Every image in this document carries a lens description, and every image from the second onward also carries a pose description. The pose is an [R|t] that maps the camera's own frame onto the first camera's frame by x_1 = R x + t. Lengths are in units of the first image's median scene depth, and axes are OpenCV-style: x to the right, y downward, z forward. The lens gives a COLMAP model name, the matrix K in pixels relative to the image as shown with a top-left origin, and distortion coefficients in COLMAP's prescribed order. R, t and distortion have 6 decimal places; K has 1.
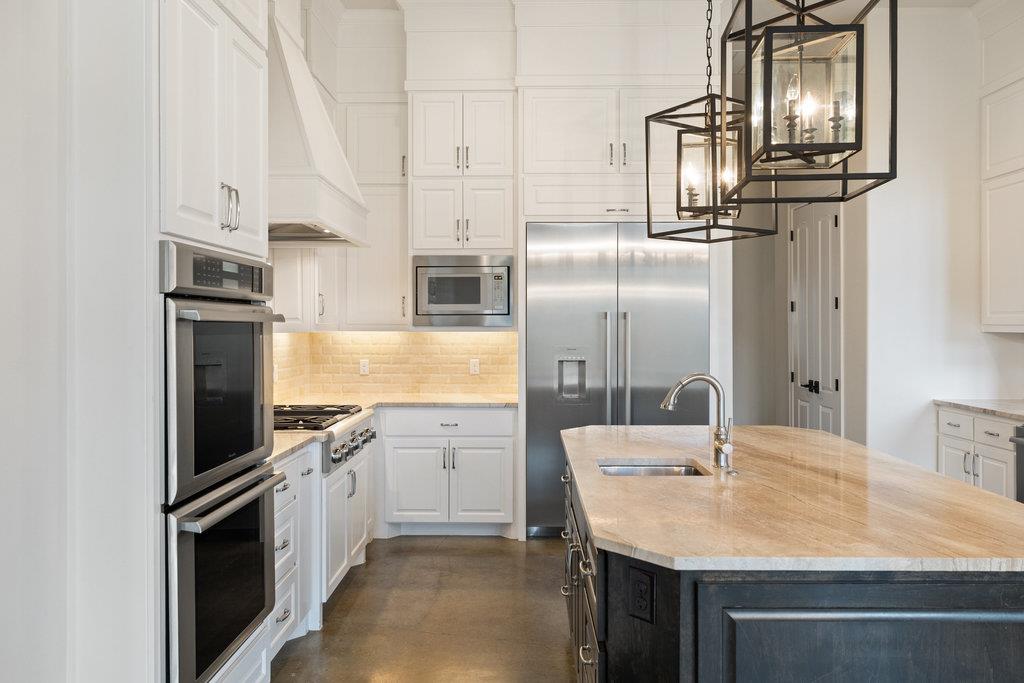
lens RADIAL K [[733.8, 0, 511.9], [0, 733.8, 333.6], [0, 0, 1]] dist [-0.001174, 0.000247]
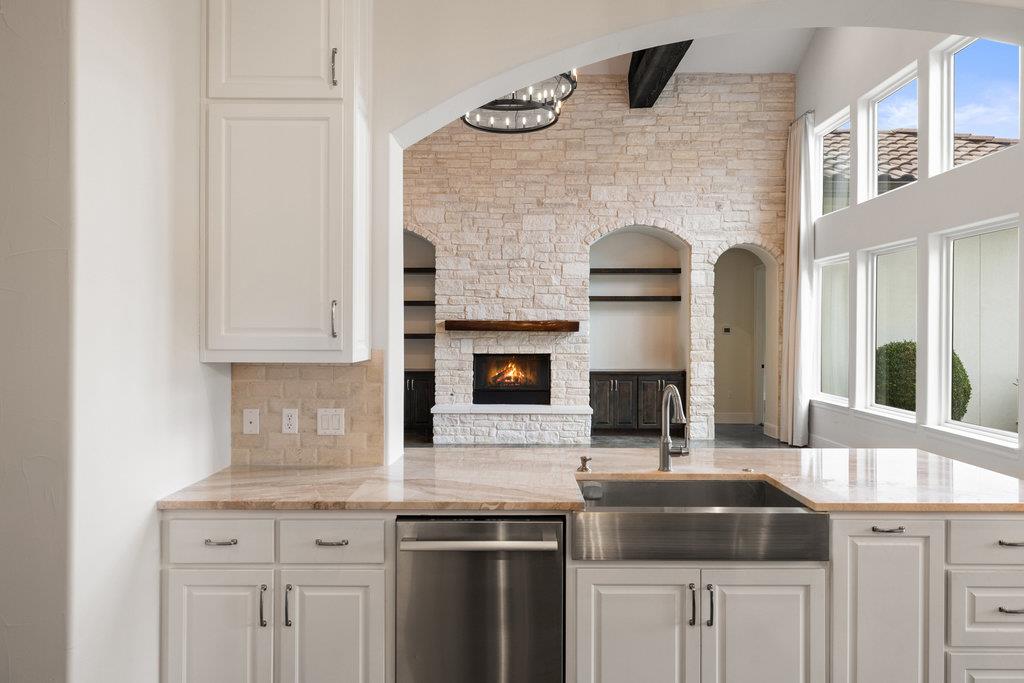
lens RADIAL K [[693.8, 0, 511.5], [0, 693.8, 330.9], [0, 0, 1]] dist [0.004602, 0.001246]
pose [[-0.006984, -0.001943, 0.999974, 0.103191], [0.011531, 0.999931, 0.002024, -0.027081], [-0.999909, 0.011545, -0.006961, 0.810339]]
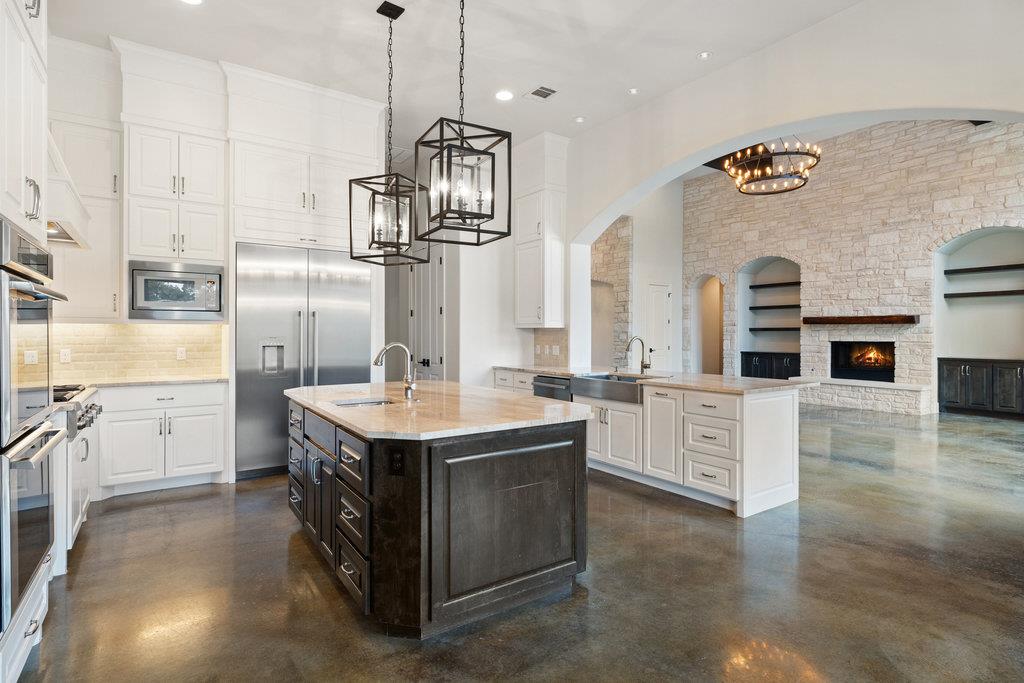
lens RADIAL K [[521.6, 0, 512.0], [0, 521.6, 341.5], [0, 0, 1]] dist [-0.000064, 0.000320]
pose [[0.819040, -0.006528, 0.573700, -0.115853], [0.005204, 0.999979, 0.003948, 0.027847], [-0.573713, -0.000248, 0.819056, -0.060924]]
